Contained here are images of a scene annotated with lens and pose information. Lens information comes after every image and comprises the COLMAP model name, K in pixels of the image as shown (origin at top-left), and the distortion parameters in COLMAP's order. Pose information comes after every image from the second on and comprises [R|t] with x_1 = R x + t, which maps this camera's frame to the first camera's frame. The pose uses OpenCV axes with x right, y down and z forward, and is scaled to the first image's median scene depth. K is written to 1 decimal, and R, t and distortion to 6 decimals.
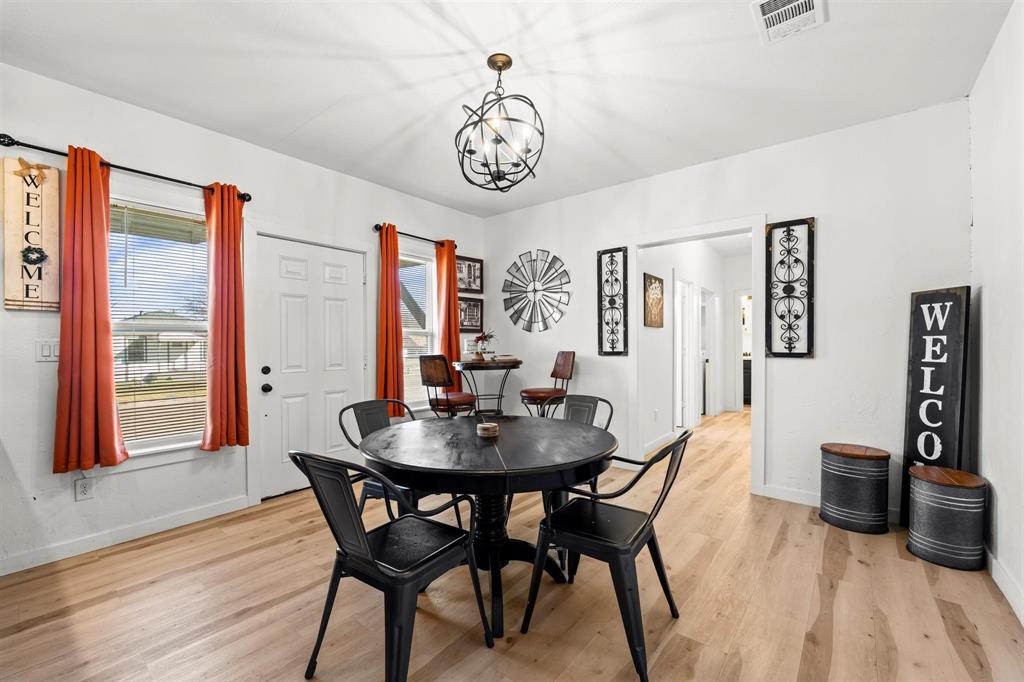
lens RADIAL K [[430.8, 0, 512.0], [0, 430.8, 341.0], [0, 0, 1]] dist [-0.001819, -0.000310]
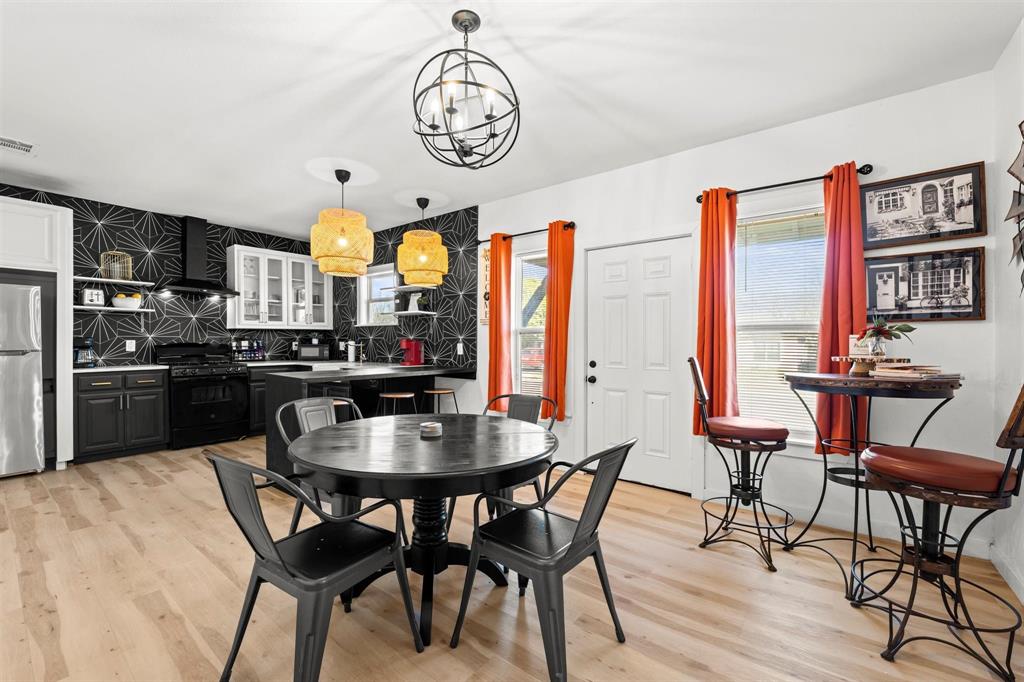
lens RADIAL K [[430.8, 0, 512.0], [0, 430.8, 341.0], [0, 0, 1]] dist [-0.001819, -0.000310]
pose [[0.009815, 0.004358, -0.999942, 0.531925], [0.004378, 0.999981, 0.004401, -0.000778], [0.999942, -0.004420, 0.009796, 0.676484]]
